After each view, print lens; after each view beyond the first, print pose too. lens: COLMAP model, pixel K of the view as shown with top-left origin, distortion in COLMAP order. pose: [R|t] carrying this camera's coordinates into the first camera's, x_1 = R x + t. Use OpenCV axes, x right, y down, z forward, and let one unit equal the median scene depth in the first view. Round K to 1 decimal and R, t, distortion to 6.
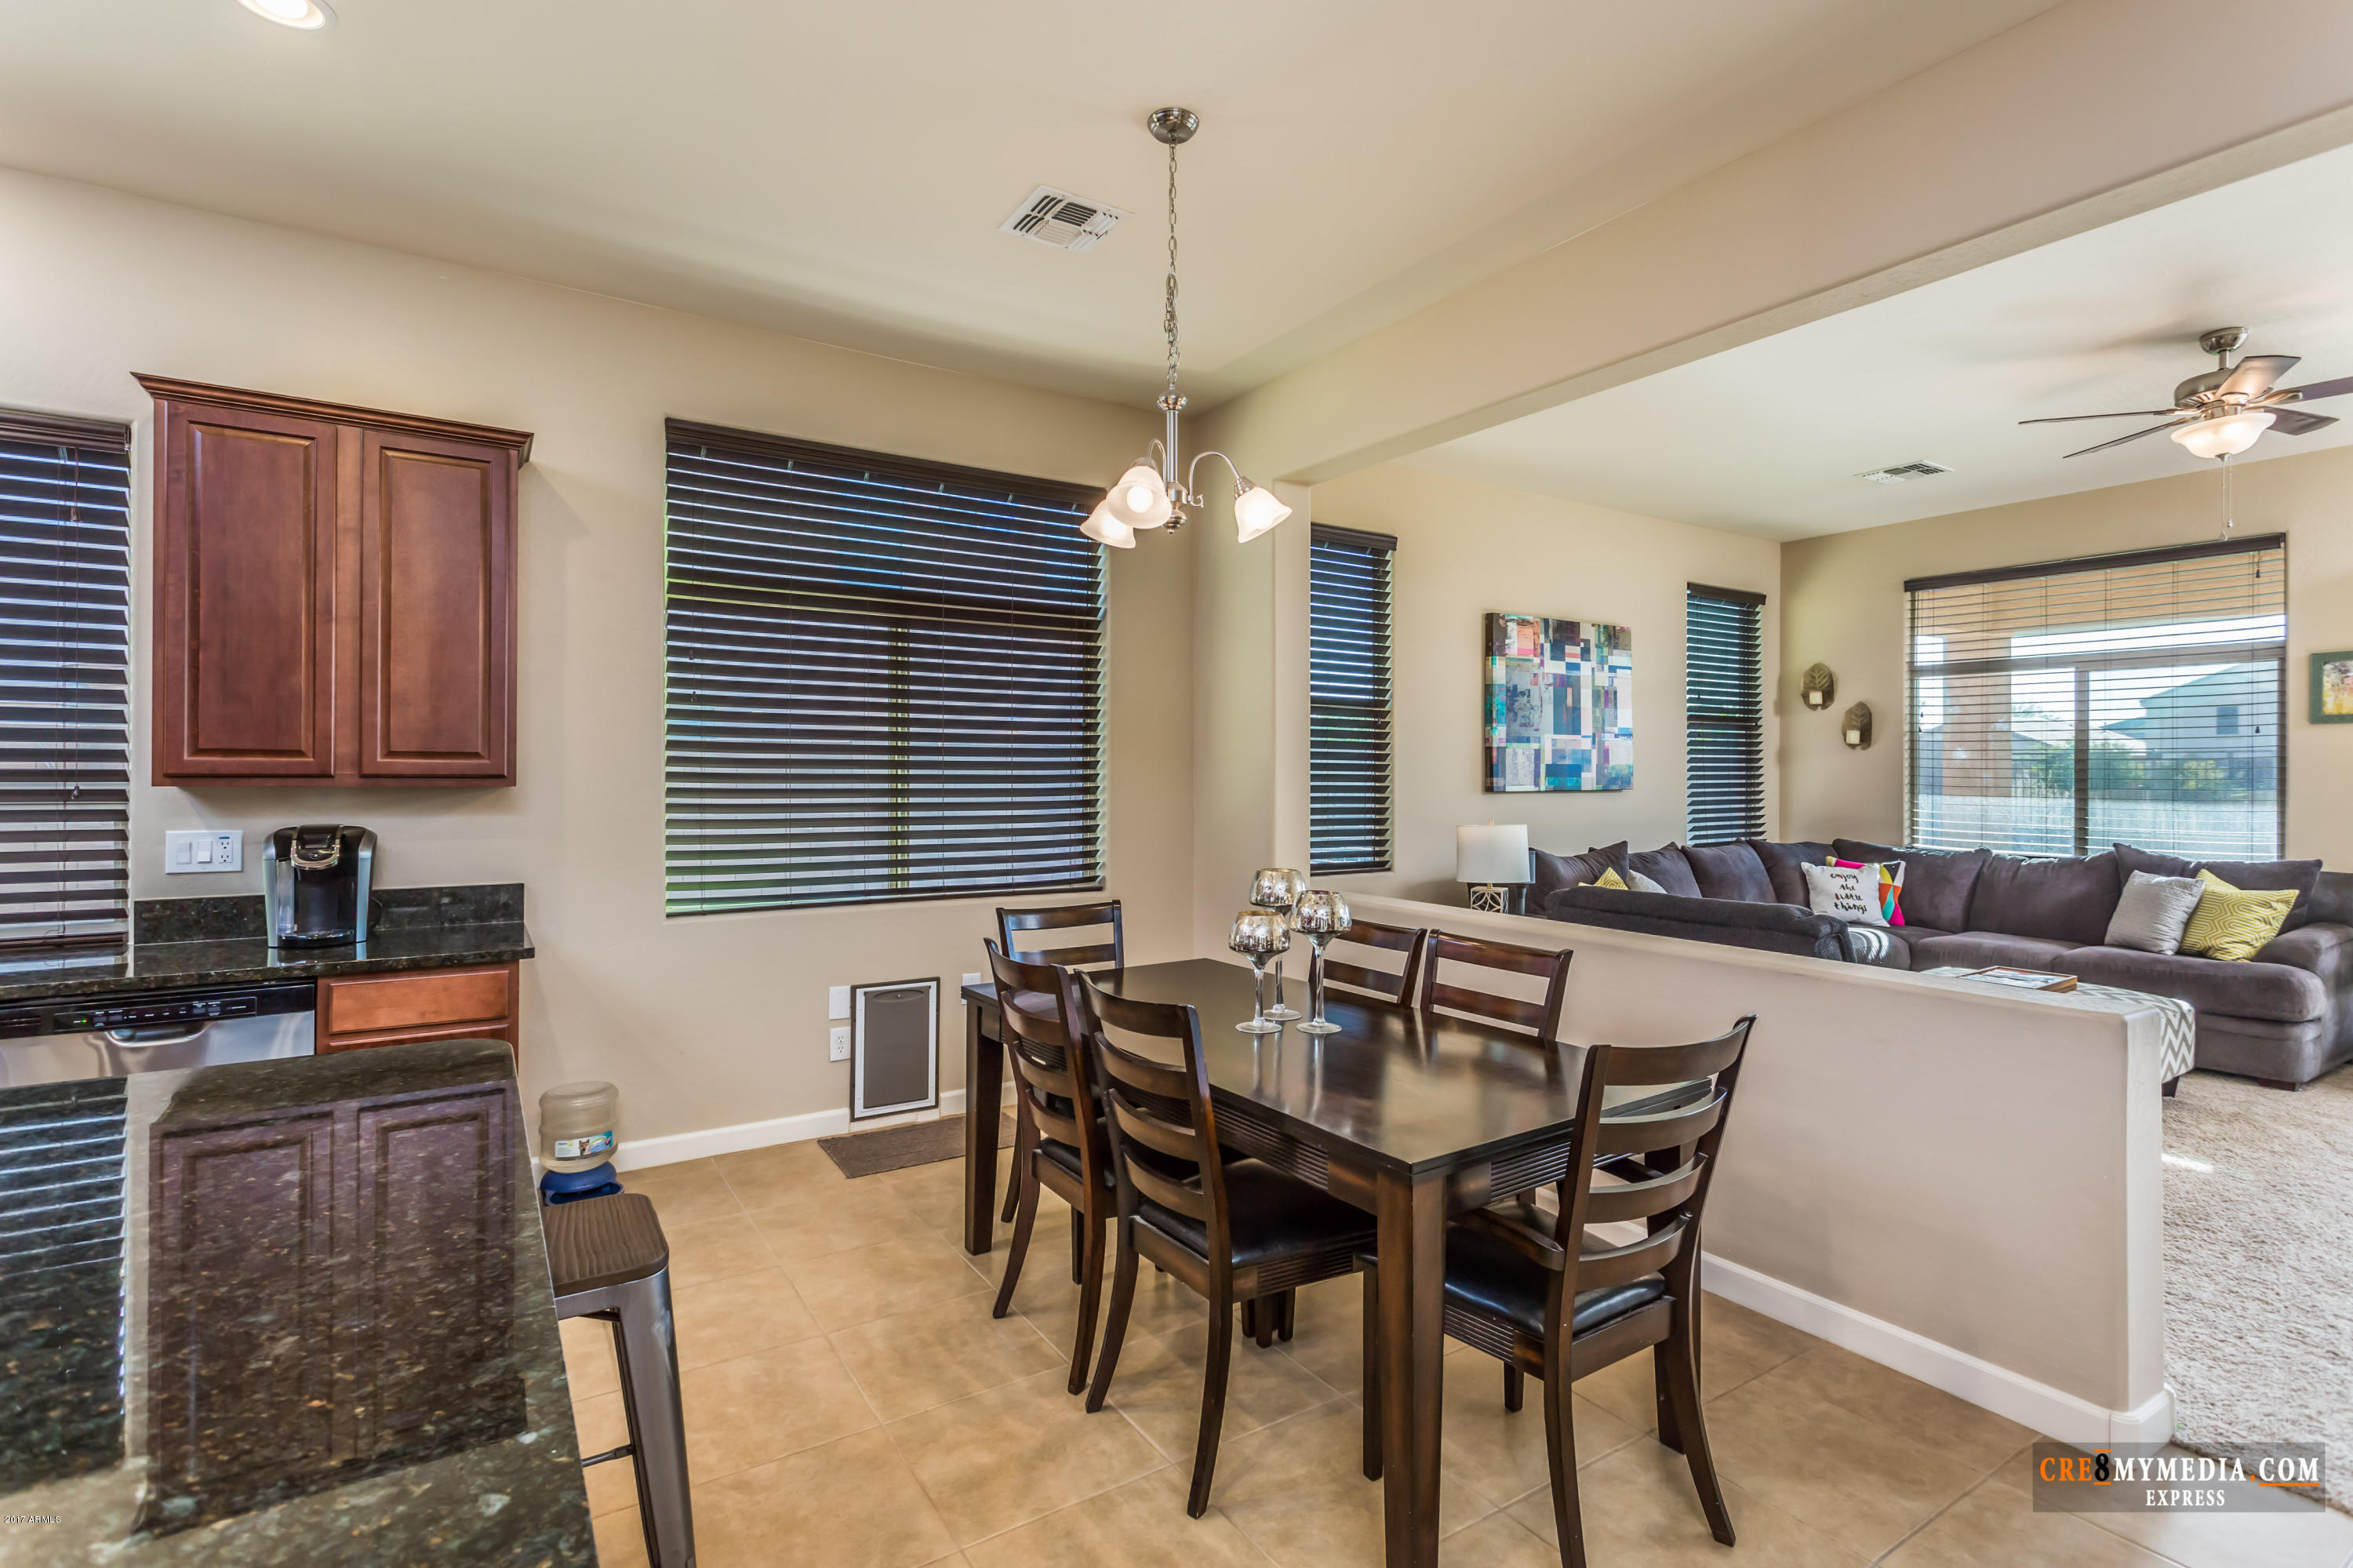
lens RADIAL K [[1129.2, 0, 1188.0], [0, 1129.2, 770.1], [0, 0, 1]] dist [-0.000054, -0.000427]
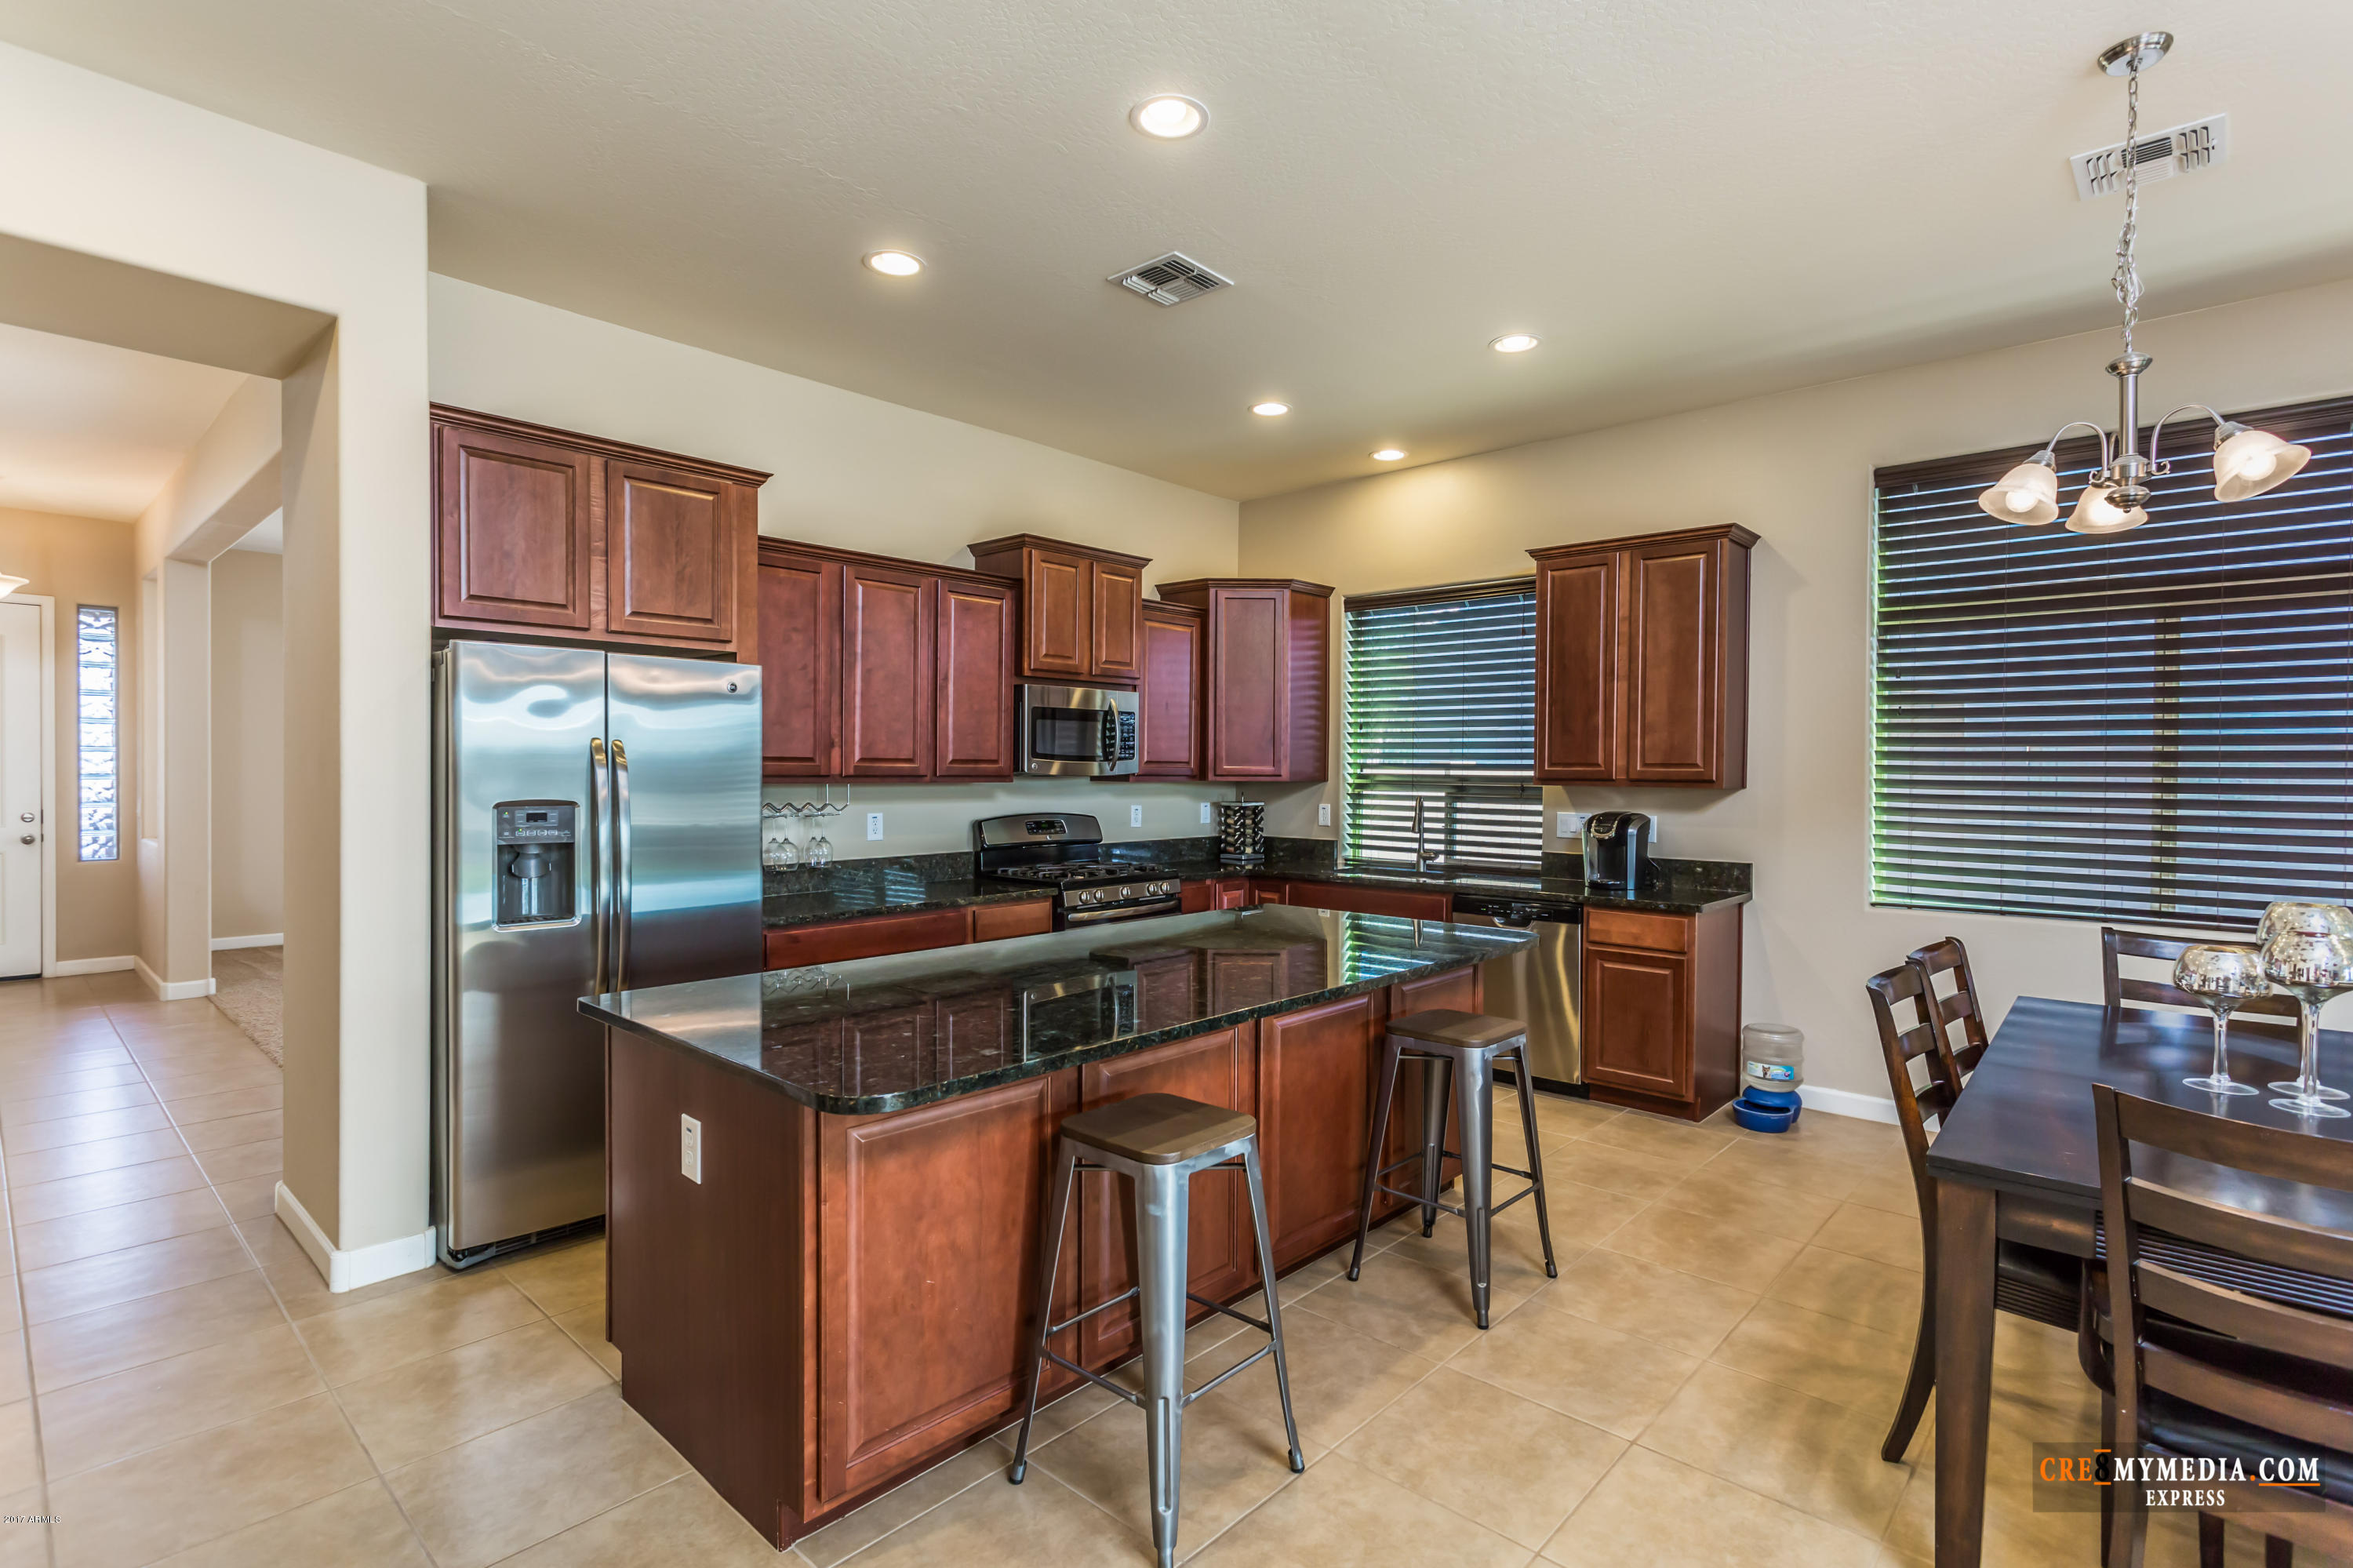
lens RADIAL K [[1131.8, 0, 1166.5], [0, 1131.8, 790.9], [0, 0, 1]] dist [0.015710, -0.000533]
pose [[0.236630, 0.015001, -0.971484, 0.599322], [-0.002427, 0.999887, 0.014849, -0.001697], [0.971597, -0.001155, 0.236640, 0.037426]]
